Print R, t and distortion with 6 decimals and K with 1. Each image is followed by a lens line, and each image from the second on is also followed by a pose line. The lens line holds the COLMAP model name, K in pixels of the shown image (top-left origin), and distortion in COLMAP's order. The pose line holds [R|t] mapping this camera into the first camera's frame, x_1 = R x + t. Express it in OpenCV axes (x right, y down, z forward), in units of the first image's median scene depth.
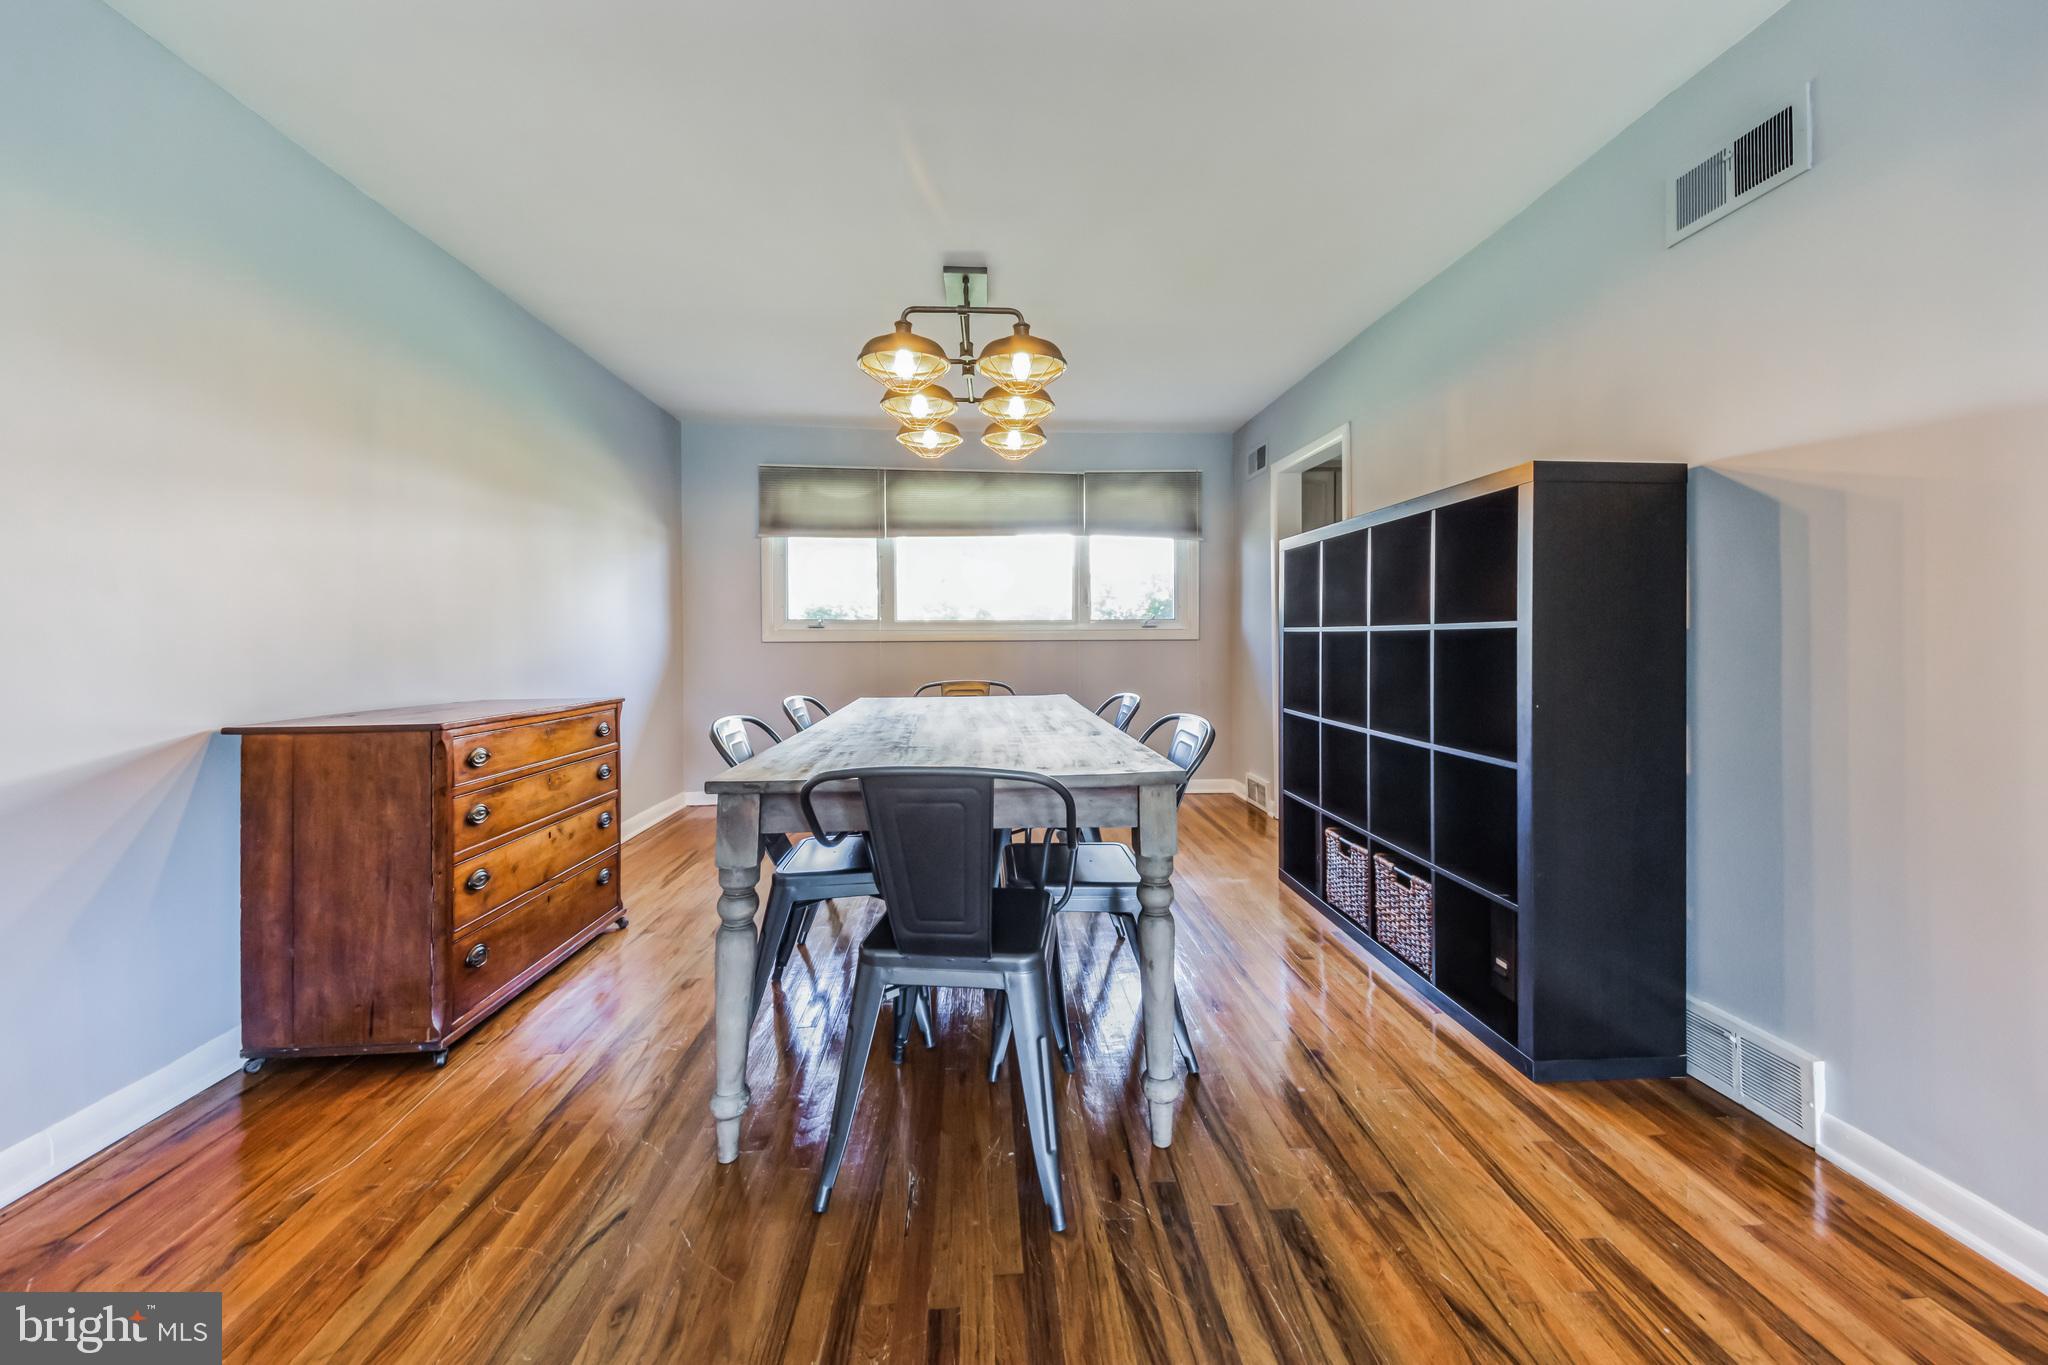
lens RADIAL K [[751.7, 0, 1043.8], [0, 751.7, 657.2], [0, 0, 1]] dist [0.010367, -0.000012]
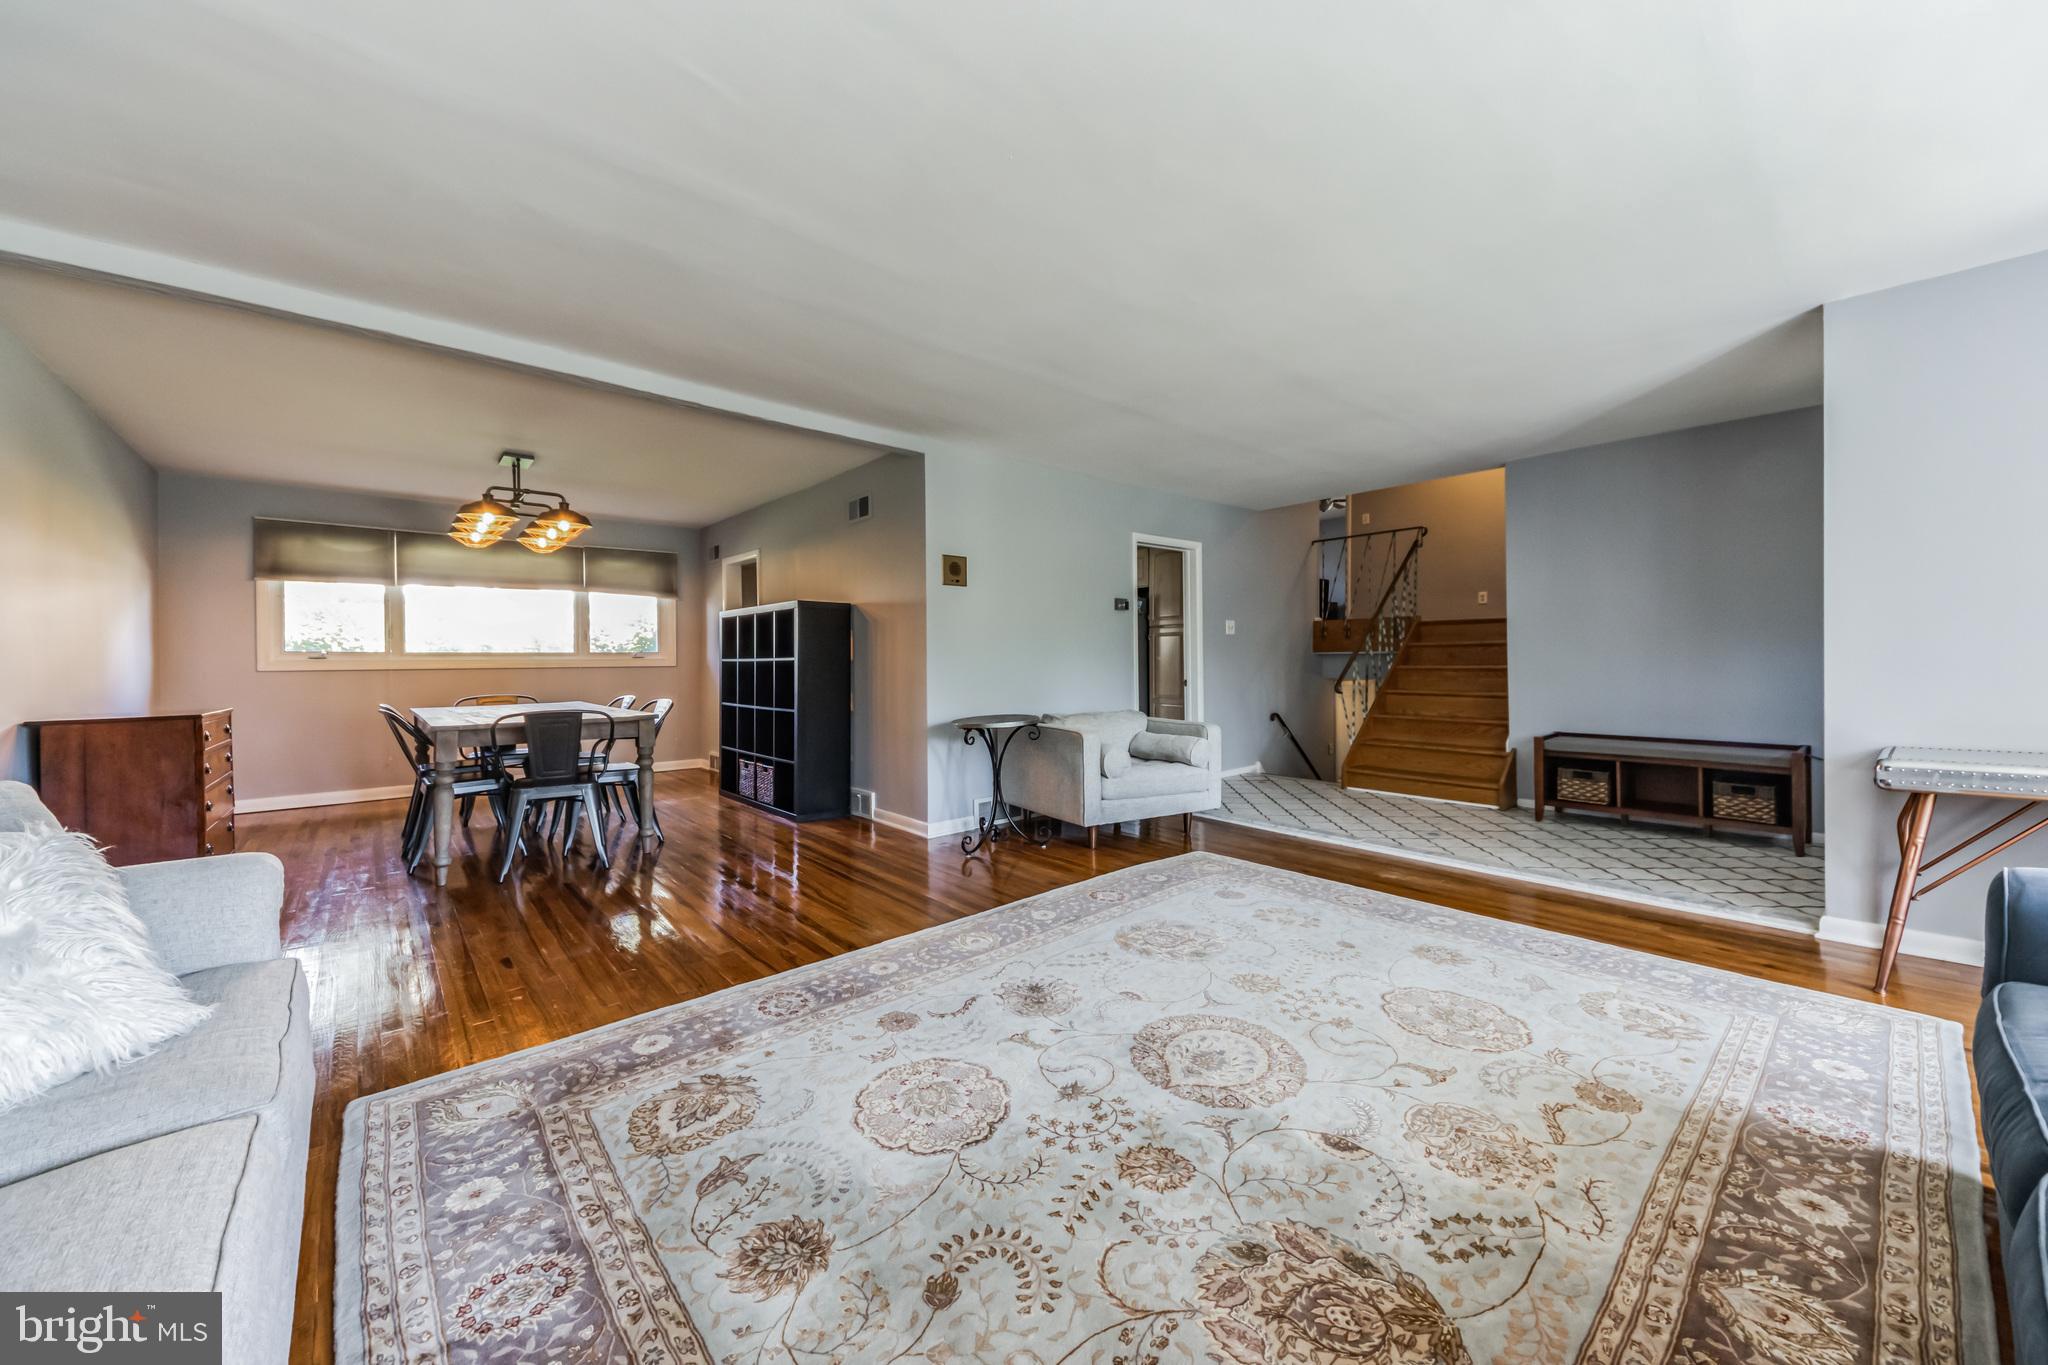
lens RADIAL K [[751.7, 0, 1043.8], [0, 751.7, 657.2], [0, 0, 1]] dist [0.010367, -0.000012]
pose [[0.802951, -0.001069, 0.596045, -0.141368], [0.022186, 0.999359, -0.028095, 0.024387], [-0.595633, 0.035783, 0.802460, -0.912111]]
